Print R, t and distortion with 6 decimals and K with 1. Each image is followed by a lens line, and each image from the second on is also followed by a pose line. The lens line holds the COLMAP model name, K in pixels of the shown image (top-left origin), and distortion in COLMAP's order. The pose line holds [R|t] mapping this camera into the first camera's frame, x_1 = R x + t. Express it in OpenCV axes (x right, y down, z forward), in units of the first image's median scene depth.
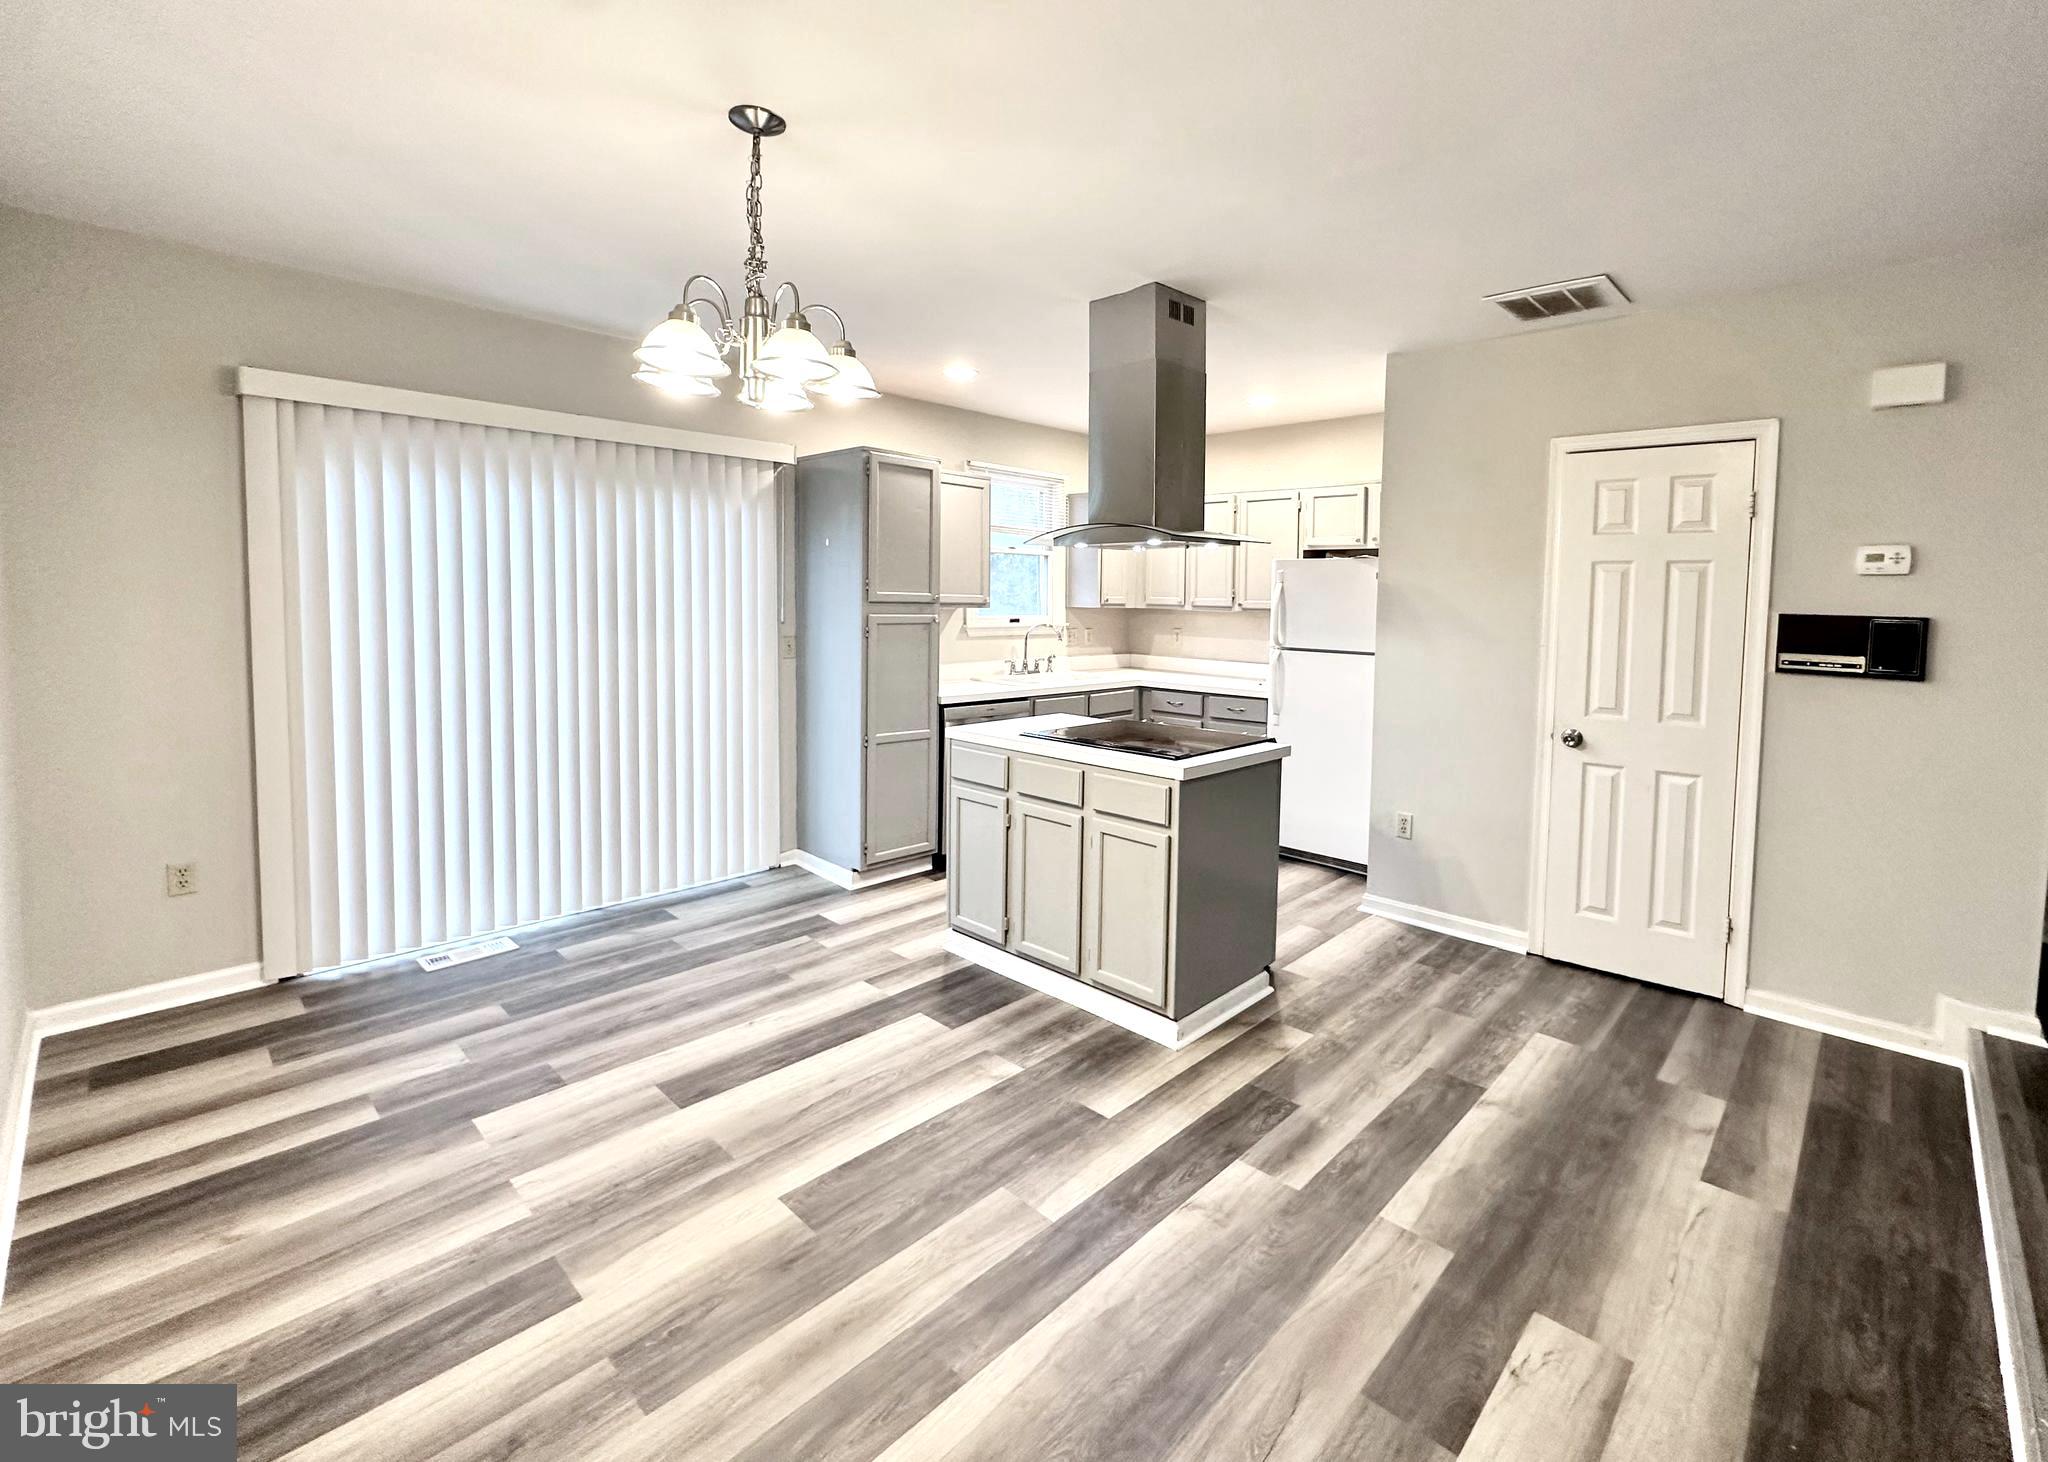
lens RADIAL K [[897.5, 0, 1113.3], [0, 897.5, 643.2], [0, 0, 1]] dist [-0.003490, 0.001128]
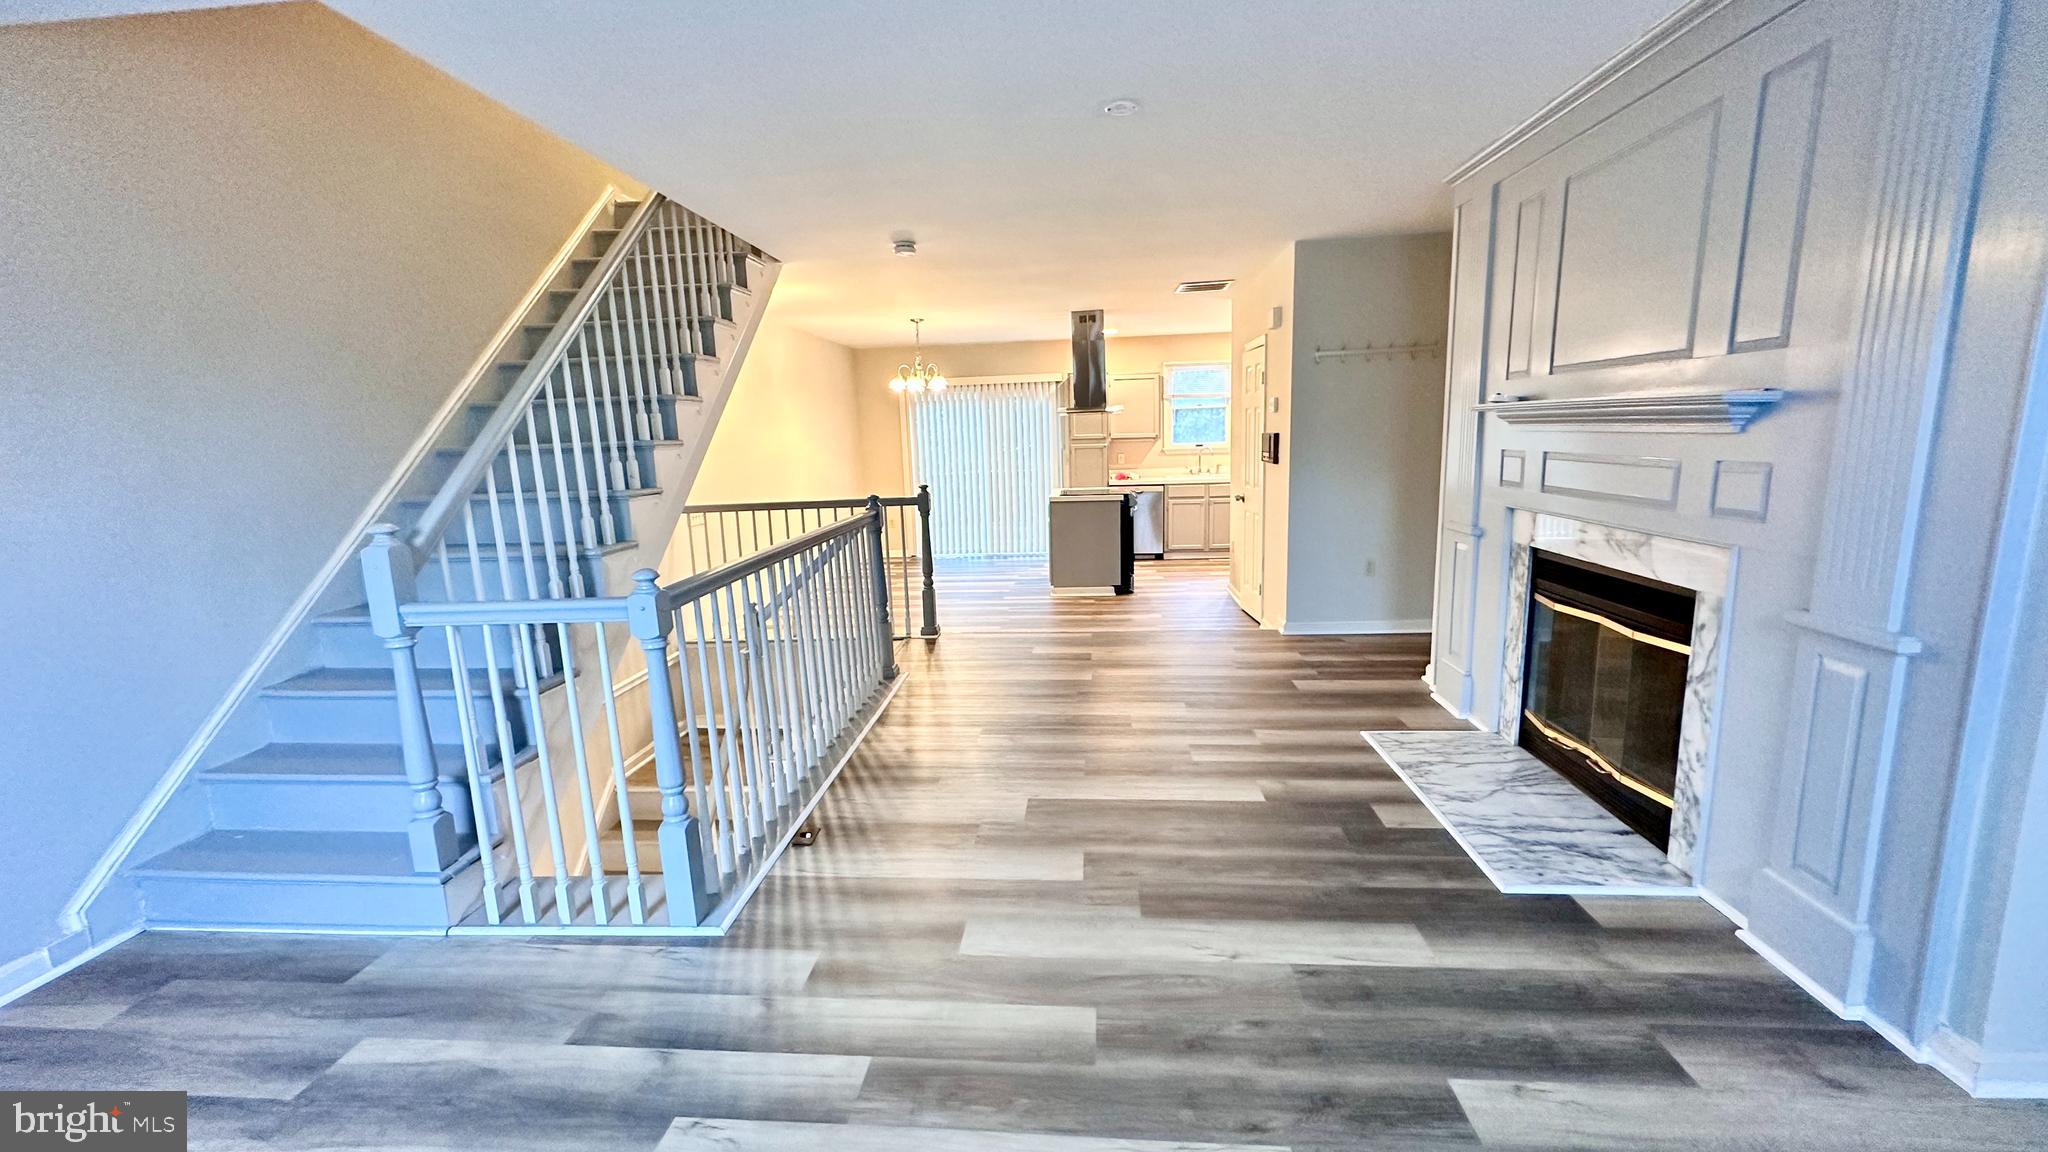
lens RADIAL K [[815.4, 0, 1019.0], [0, 815.4, 580.7], [0, 0, 1]] dist [0.000327, 0.000242]
pose [[0.592021, 0.104288, -0.799146, 1.920414], [0.001158, 0.991481, 0.130245, 0.059017], [0.805921, -0.078033, 0.586857, -0.558173]]
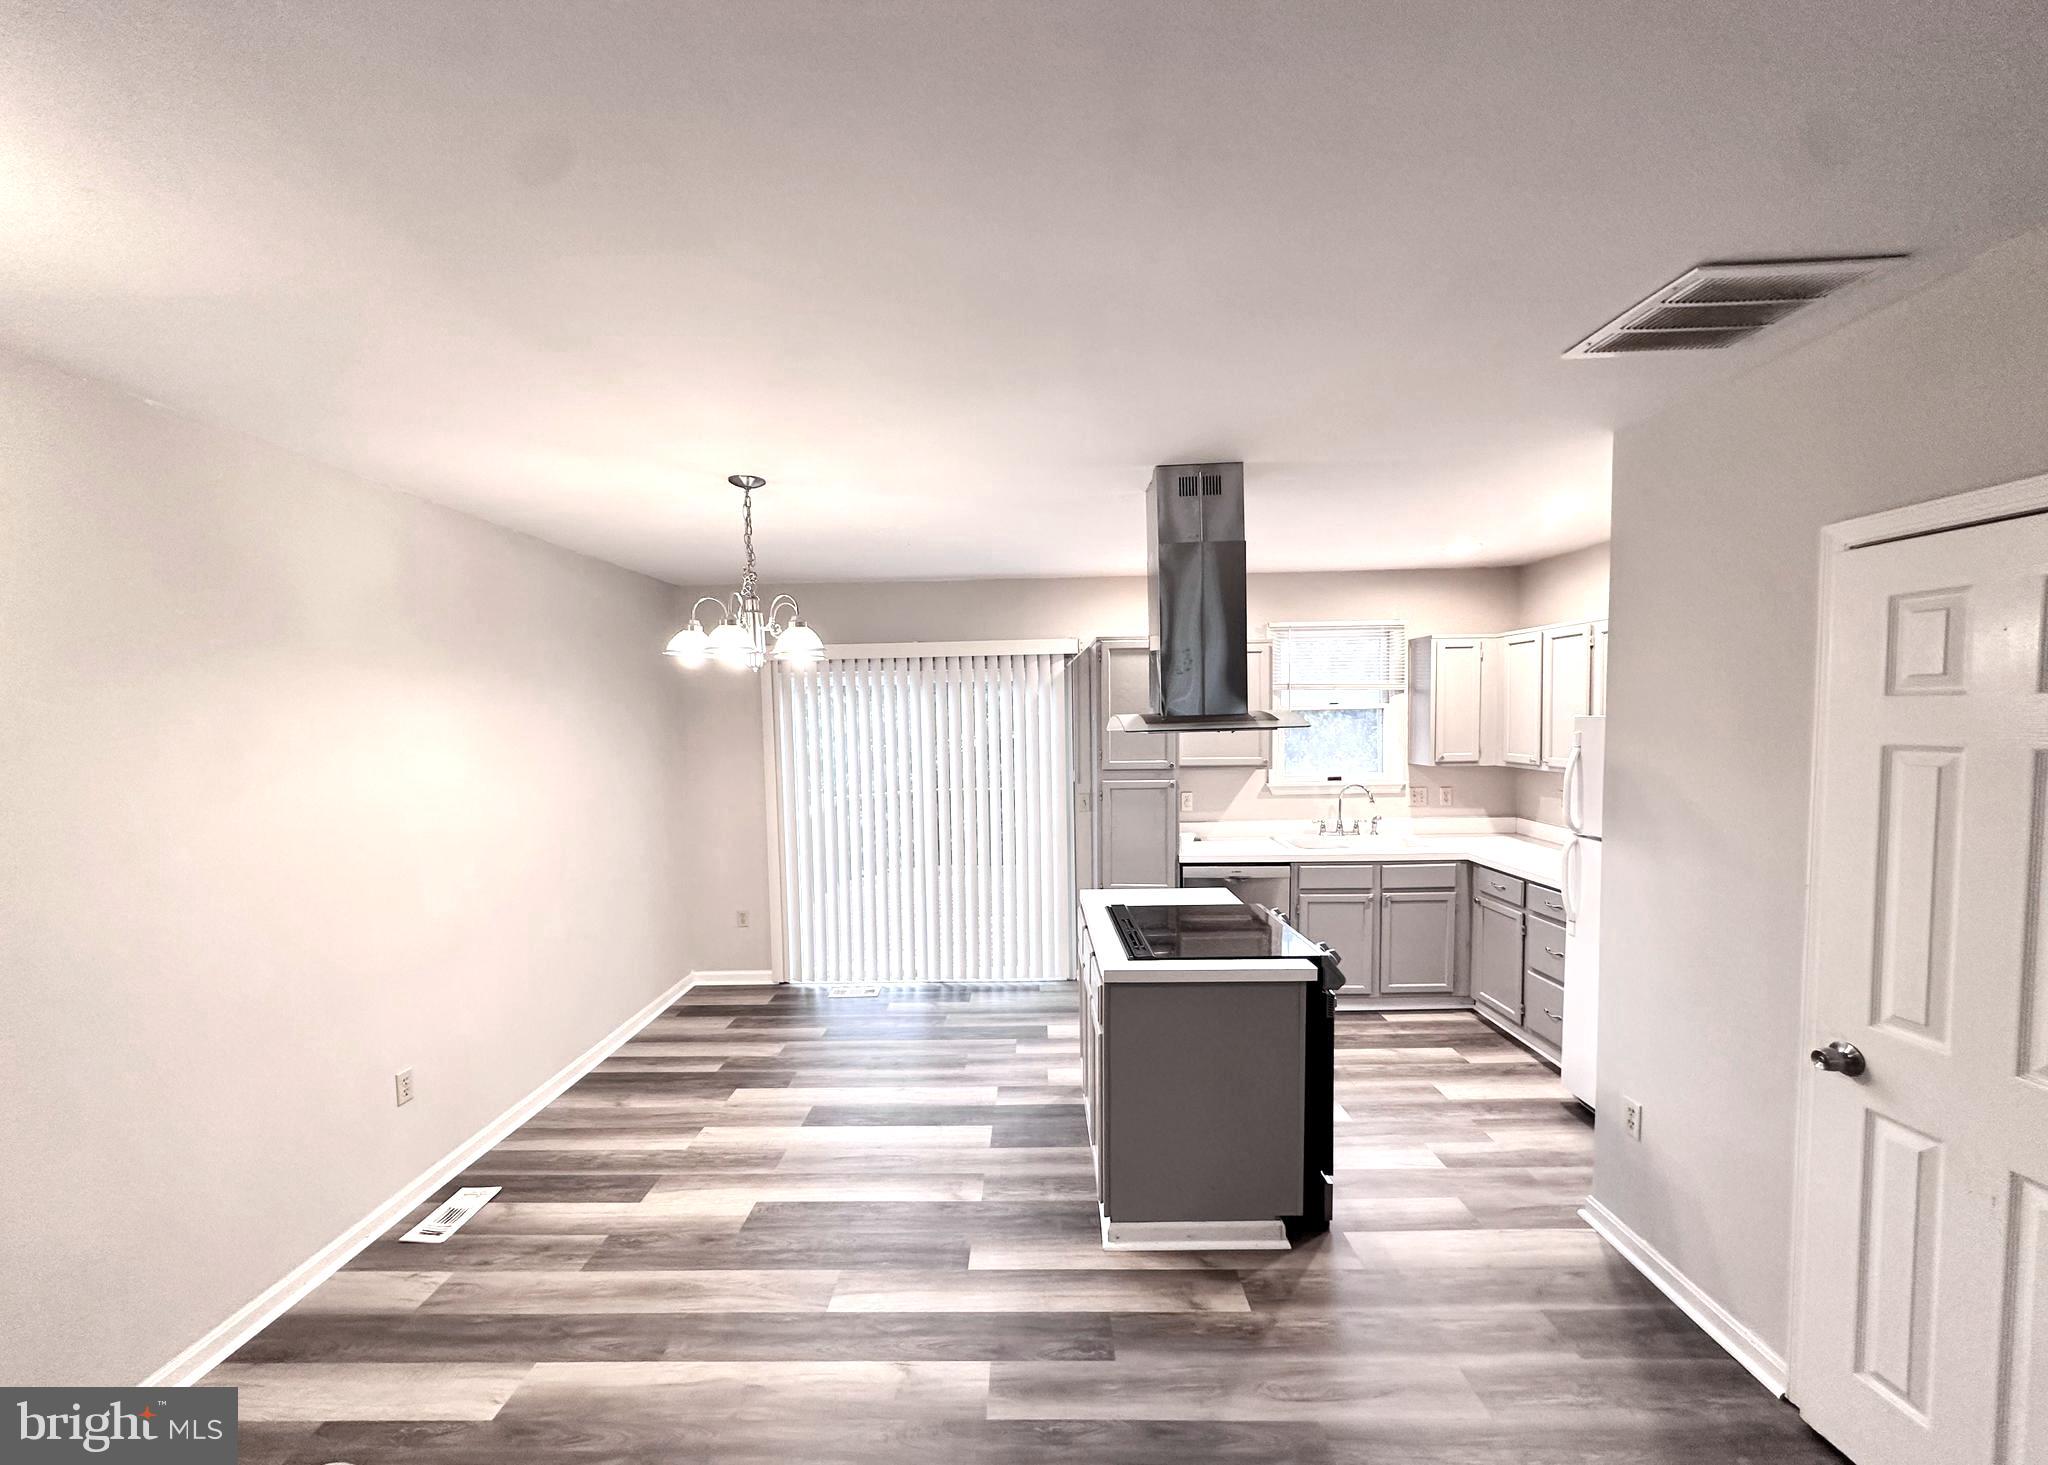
lens RADIAL K [[819.4, 0, 1017.4], [0, 819.4, 768.3], [0, 0, 1]] dist [-0.004238, 0.000529]
pose [[0.644800, 0.019412, -0.764105, 0.637849], [-0.010783, 0.999809, 0.016301, -0.088160], [0.764276, -0.002272, 0.644886, 0.312340]]
